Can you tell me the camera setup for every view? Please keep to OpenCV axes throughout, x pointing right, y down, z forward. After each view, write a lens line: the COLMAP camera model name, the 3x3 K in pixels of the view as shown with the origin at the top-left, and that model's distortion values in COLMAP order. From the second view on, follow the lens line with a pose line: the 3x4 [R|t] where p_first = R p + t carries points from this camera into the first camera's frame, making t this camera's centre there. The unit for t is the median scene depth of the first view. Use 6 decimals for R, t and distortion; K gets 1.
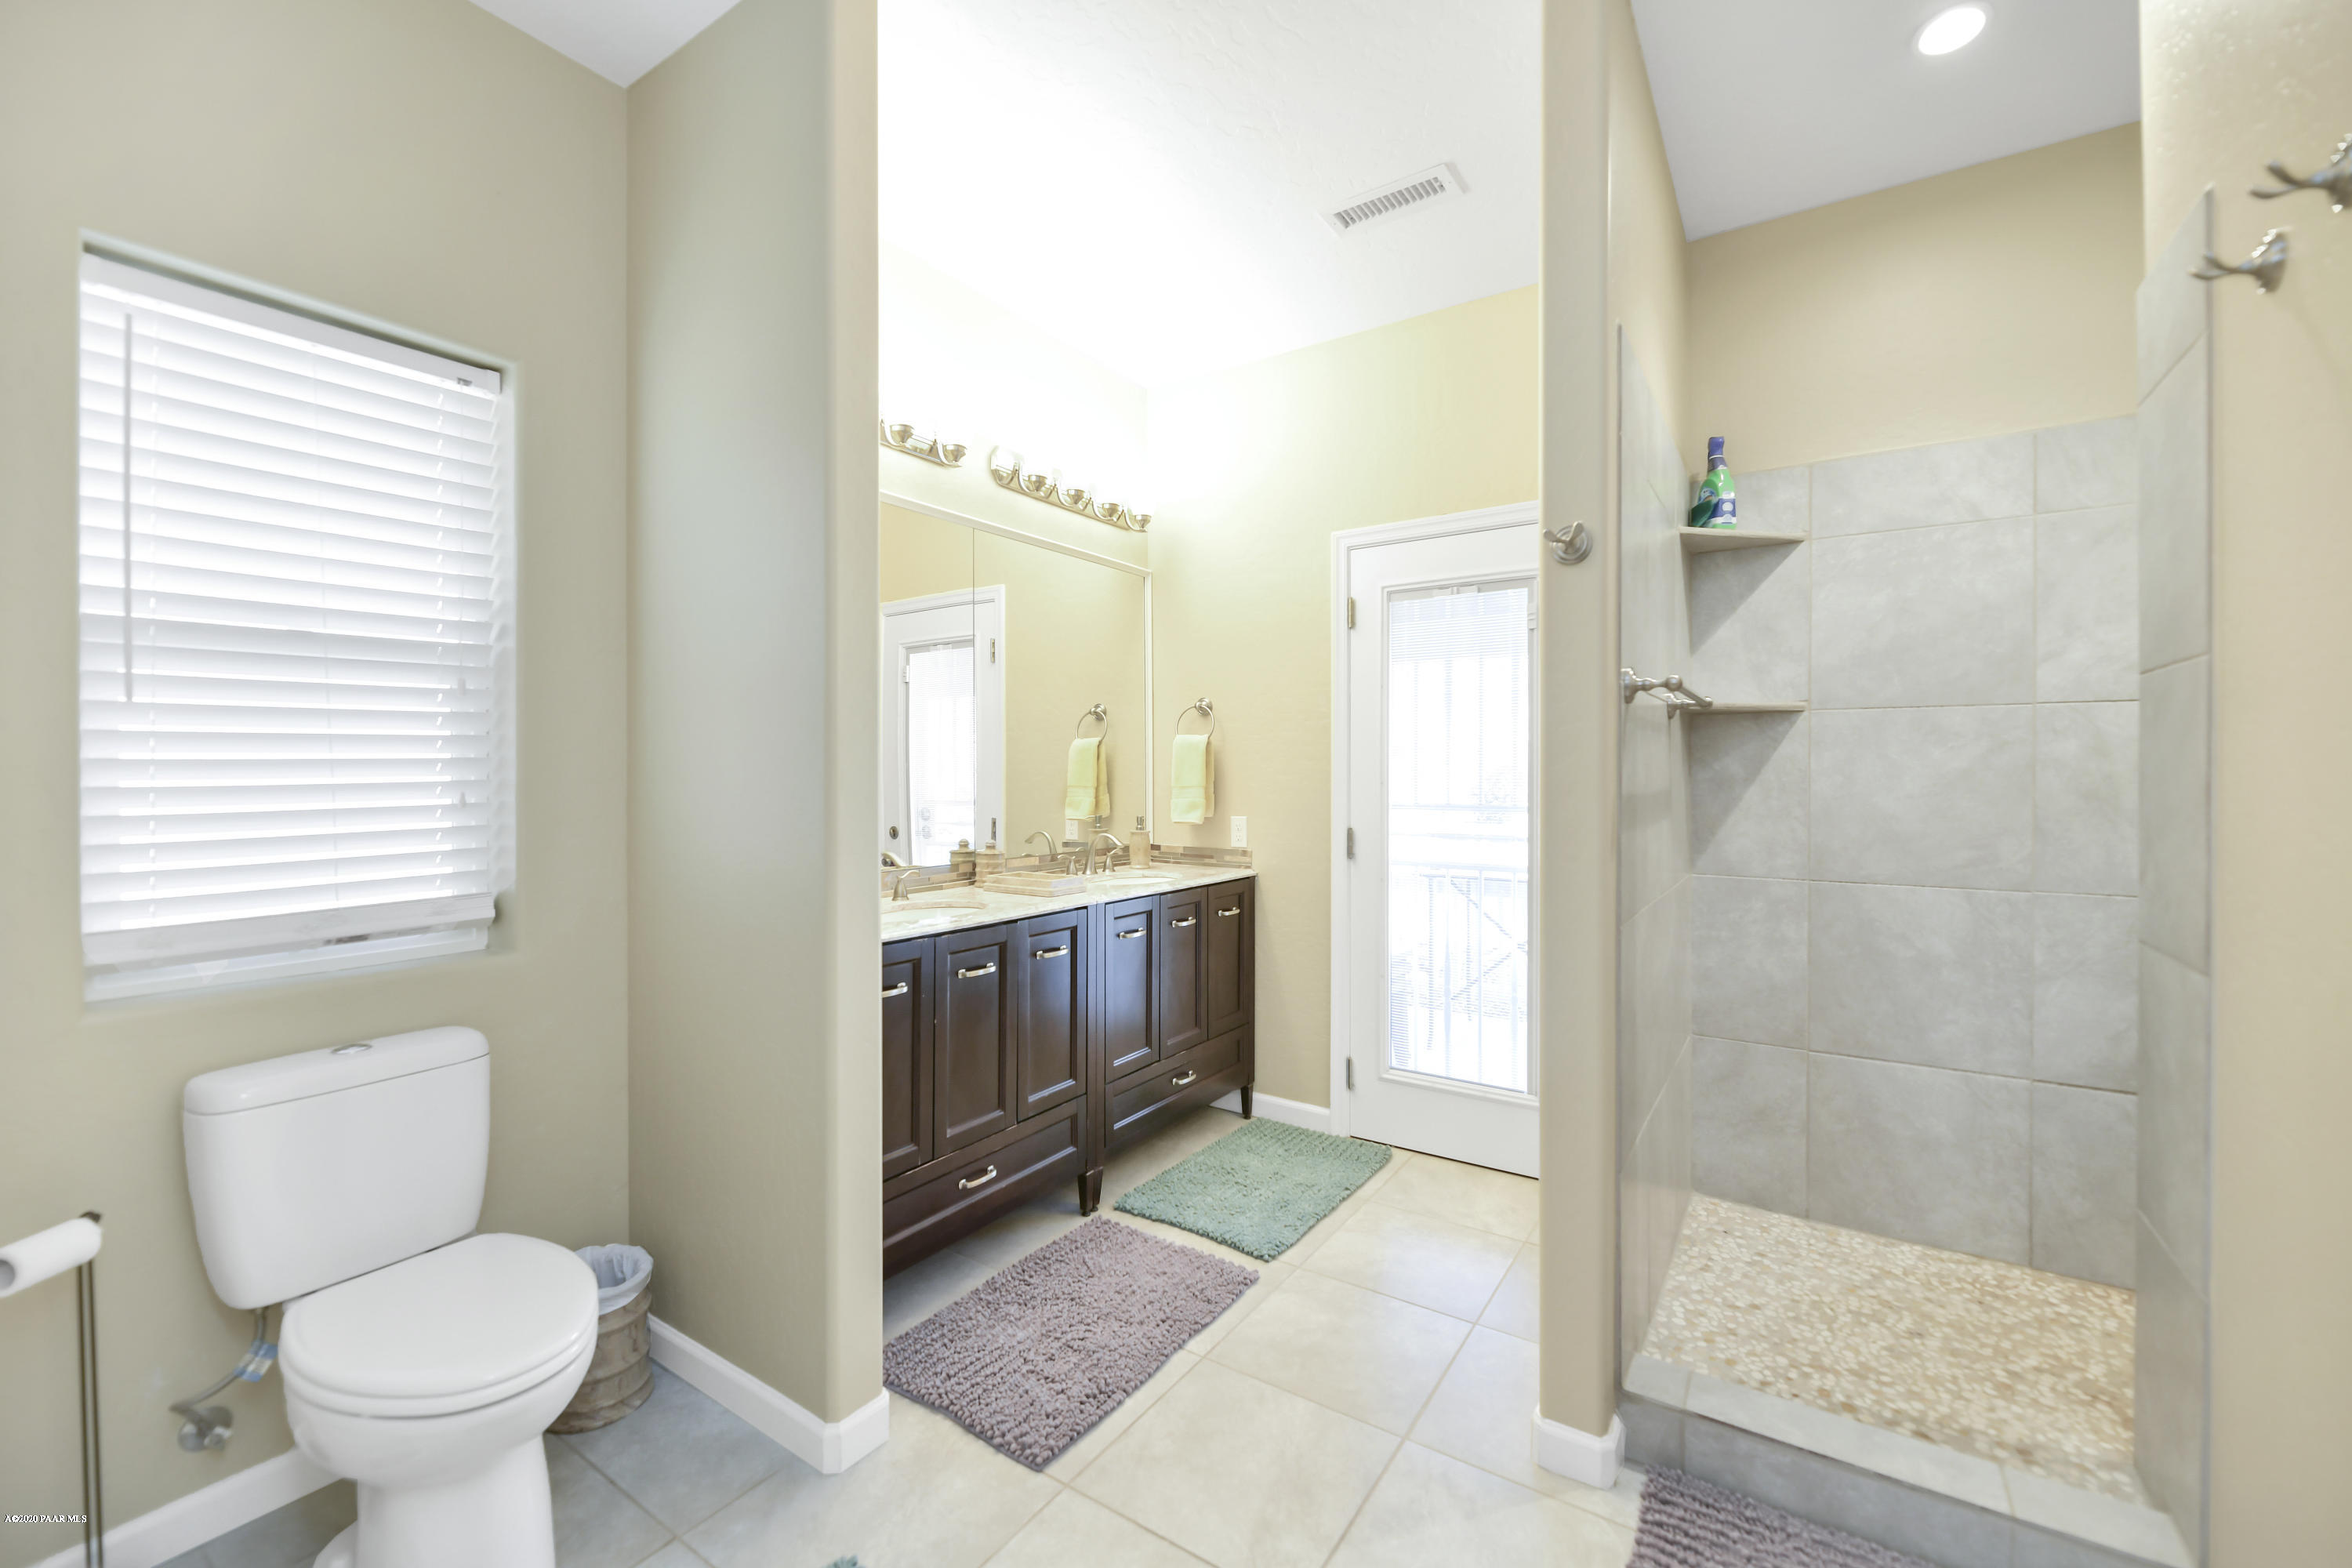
lens RADIAL K [[946.2, 0, 1190.2], [0, 946.2, 774.2], [0, 0, 1]] dist [0.001142, -0.002293]
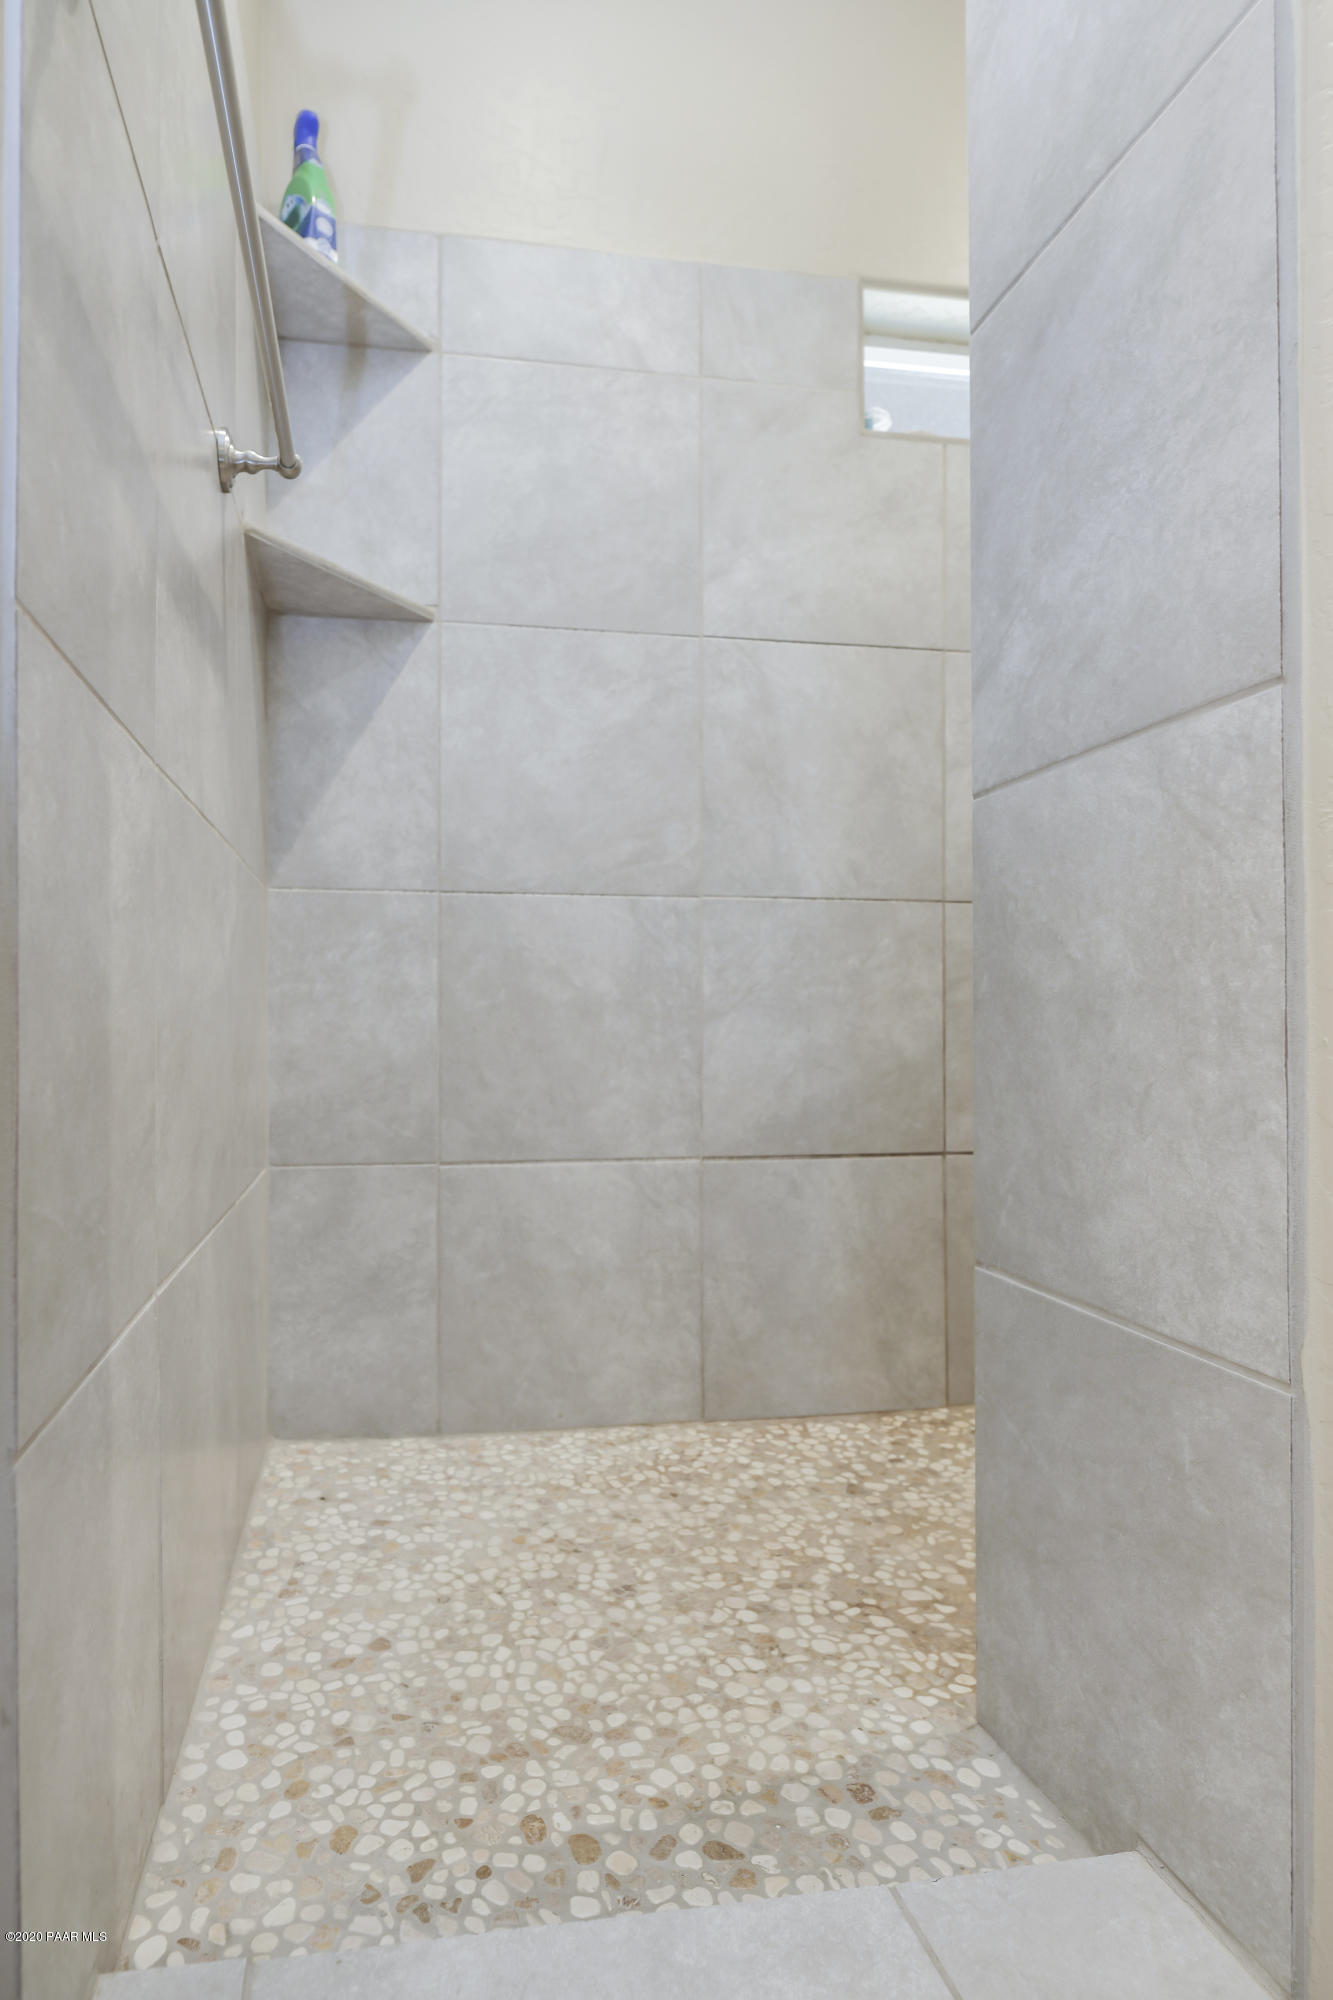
lens RADIAL K [[1012.1, 0, 520.6], [0, 1012.1, 1024.1], [0, 0, 1]] dist [-0.001715, -0.001616]
pose [[0.752009, 0.000451, 0.659153, 0.281157], [0.001090, 0.999998, -0.001928, 0.222394], [-0.659152, 0.002168, 0.752006, 0.512062]]
